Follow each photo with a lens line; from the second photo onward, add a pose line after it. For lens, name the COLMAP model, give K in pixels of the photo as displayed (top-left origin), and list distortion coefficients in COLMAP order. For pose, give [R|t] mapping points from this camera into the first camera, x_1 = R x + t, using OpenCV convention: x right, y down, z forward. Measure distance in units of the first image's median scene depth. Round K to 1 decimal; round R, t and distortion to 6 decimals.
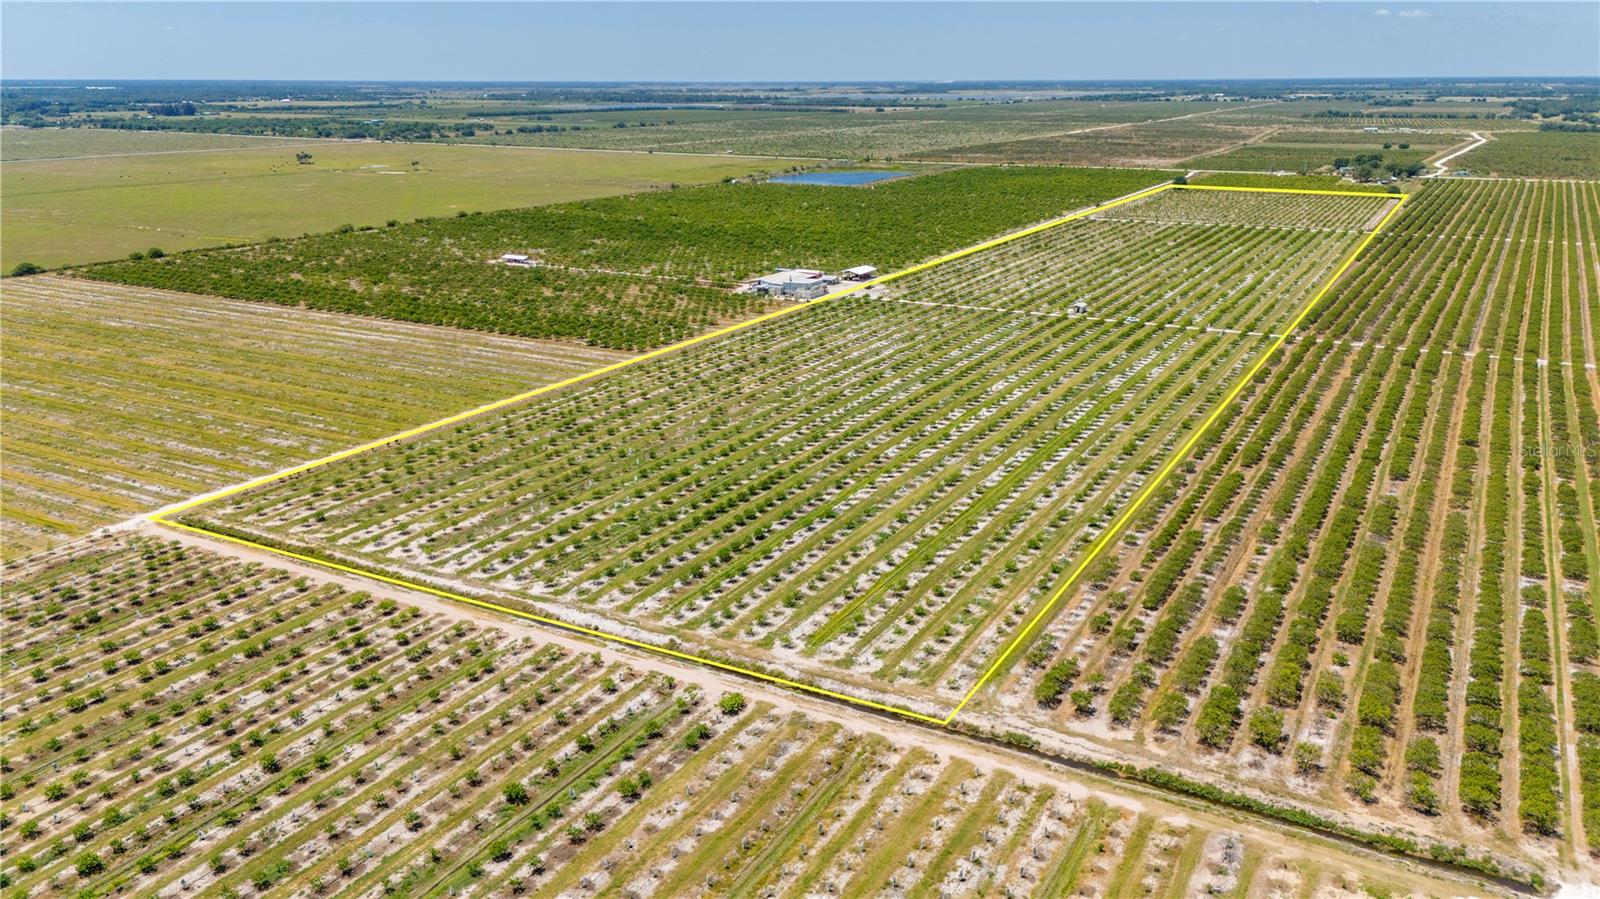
lens RADIAL K [[1205.7, 0, 800.0], [0, 1205.7, 449.5], [0, 0, 1]] dist [0.072093, -0.063138]
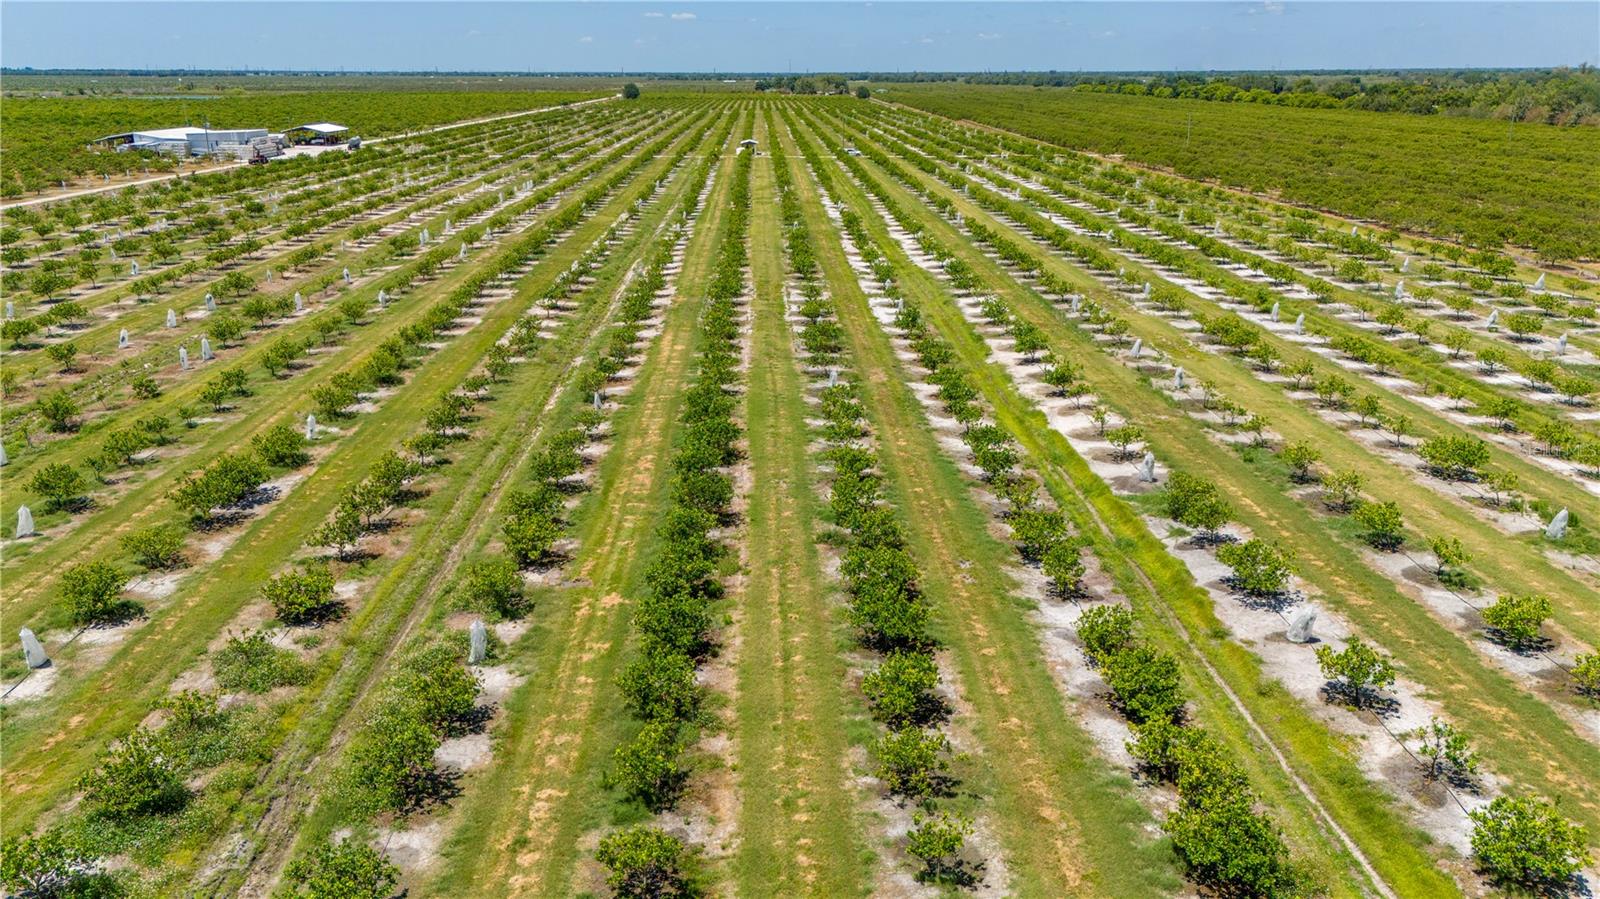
lens RADIAL K [[1205.7, 0, 800.0], [0, 1205.7, 449.5], [0, 0, 1]] dist [0.072093, -0.063138]
pose [[0.854953, -0.150261, 0.496465, -0.138222], [0.151267, 0.987745, 0.038460, 0.026172], [-0.496159, 0.042217, 0.867204, 0.850767]]
